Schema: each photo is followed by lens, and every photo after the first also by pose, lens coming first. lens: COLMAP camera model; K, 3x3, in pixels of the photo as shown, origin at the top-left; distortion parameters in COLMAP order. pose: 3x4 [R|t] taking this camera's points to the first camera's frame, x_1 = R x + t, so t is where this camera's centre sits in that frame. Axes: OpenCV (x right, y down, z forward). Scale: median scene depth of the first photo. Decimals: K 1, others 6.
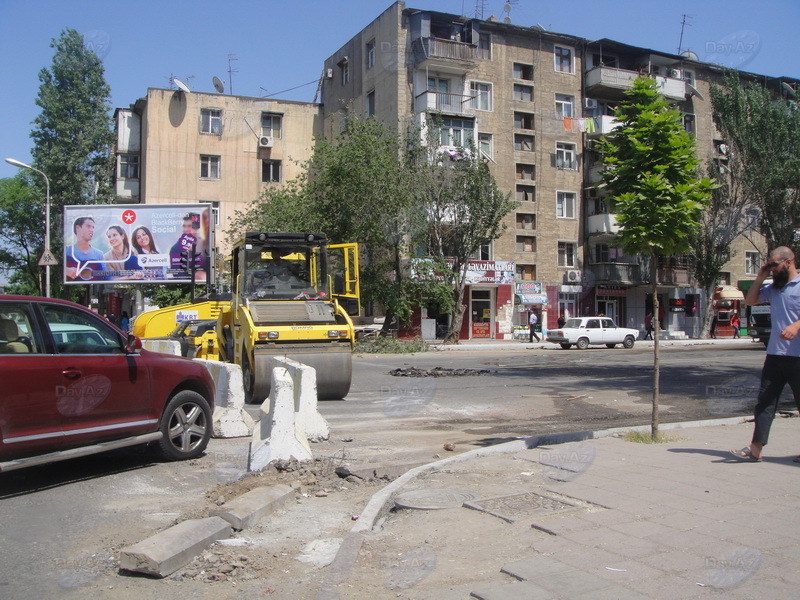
lens RADIAL K [[835.5, 0, 402.5], [0, 835.5, 300.8], [0, 0, 1]] dist [-0.113482, 0.000000]
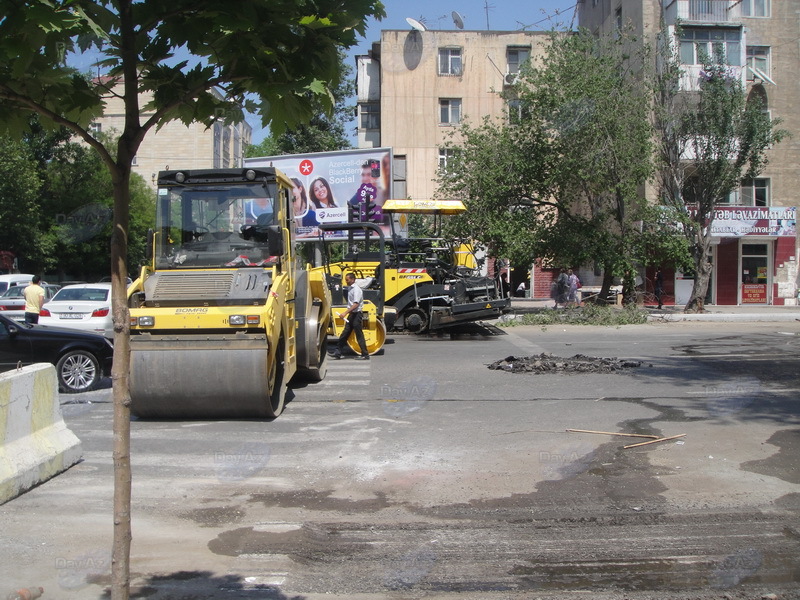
lens RADIAL K [[835.5, 0, 396.8], [0, 835.5, 300.1], [0, 0, 1]] dist [-0.113482, 0.000000]
pose [[0.918217, 0.013622, -0.395843, 0.092487], [0.008016, 0.998565, 0.052958, -0.003036], [0.395996, -0.051800, 0.916790, 0.147539]]
